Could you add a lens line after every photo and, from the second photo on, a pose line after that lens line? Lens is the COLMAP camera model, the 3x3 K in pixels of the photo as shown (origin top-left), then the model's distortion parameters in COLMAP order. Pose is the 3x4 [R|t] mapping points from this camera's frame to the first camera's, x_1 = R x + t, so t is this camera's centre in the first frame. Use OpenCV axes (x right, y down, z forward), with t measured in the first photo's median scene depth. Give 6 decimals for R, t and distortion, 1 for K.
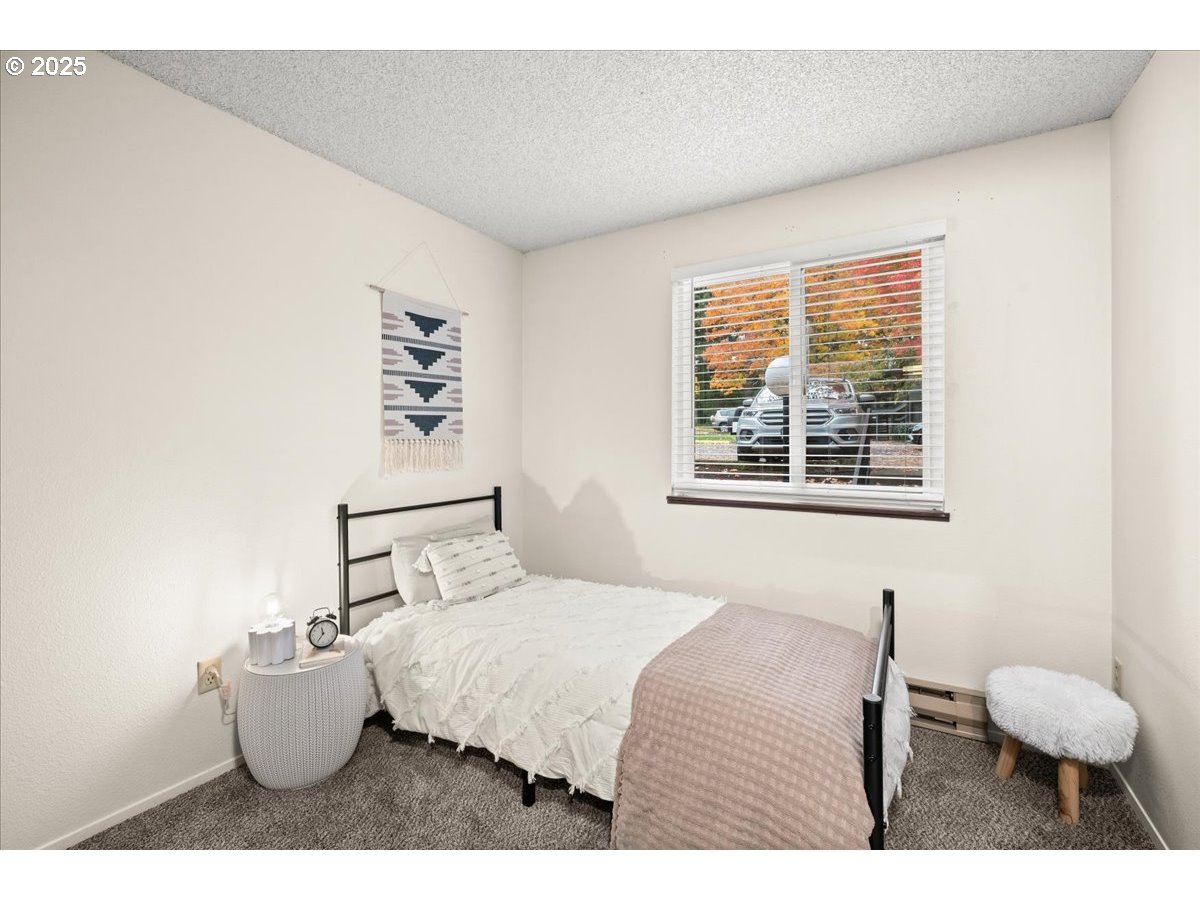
lens RADIAL K [[536.1, 0, 597.1], [0, 536.1, 444.2], [0, 0, 1]] dist [-0.003271, -0.000301]
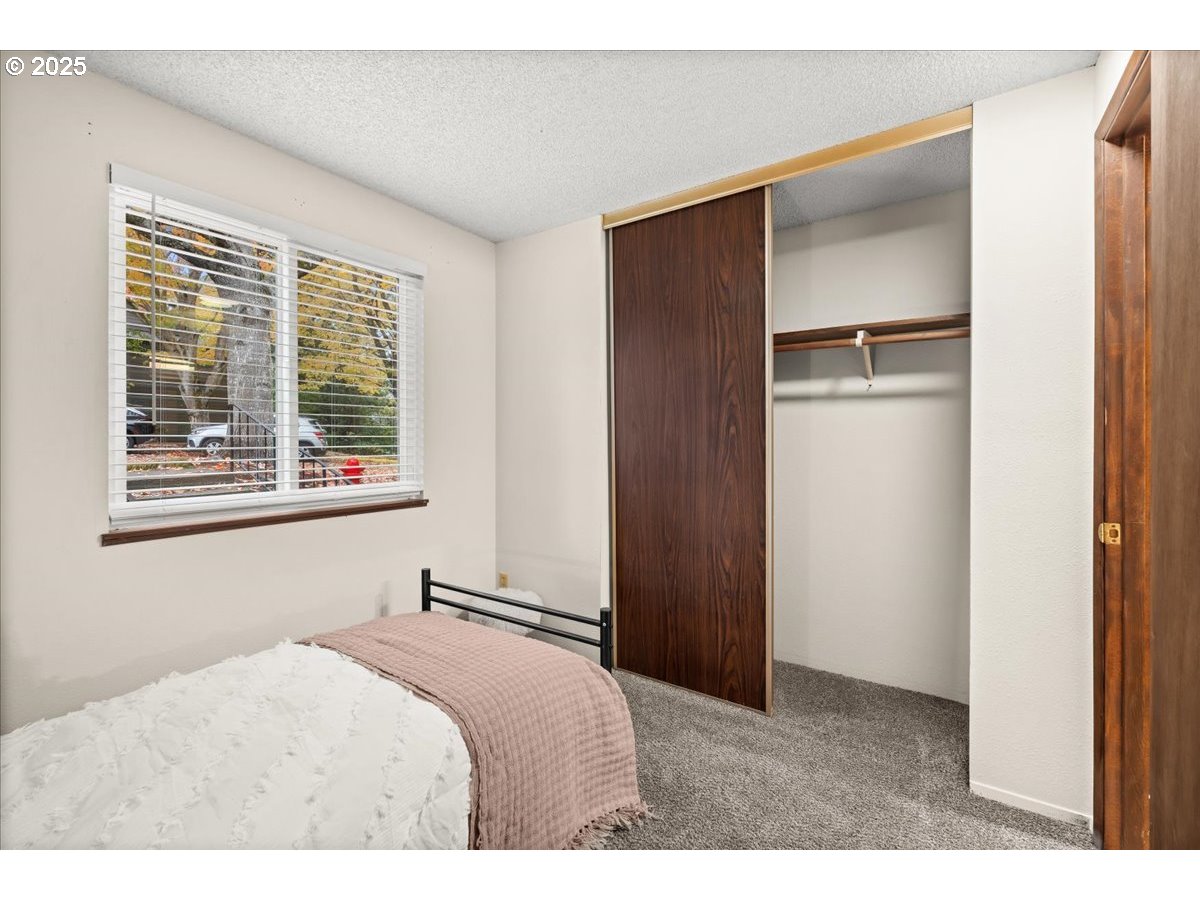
lens RADIAL K [[536.1, 0, 597.1], [0, 536.1, 444.2], [0, 0, 1]] dist [-0.003271, -0.000301]
pose [[0.052230, 0.001296, 0.998634, -0.436599], [0.019172, 0.999814, -0.002301, 0.007823], [-0.998451, 0.019266, 0.052195, 0.410376]]
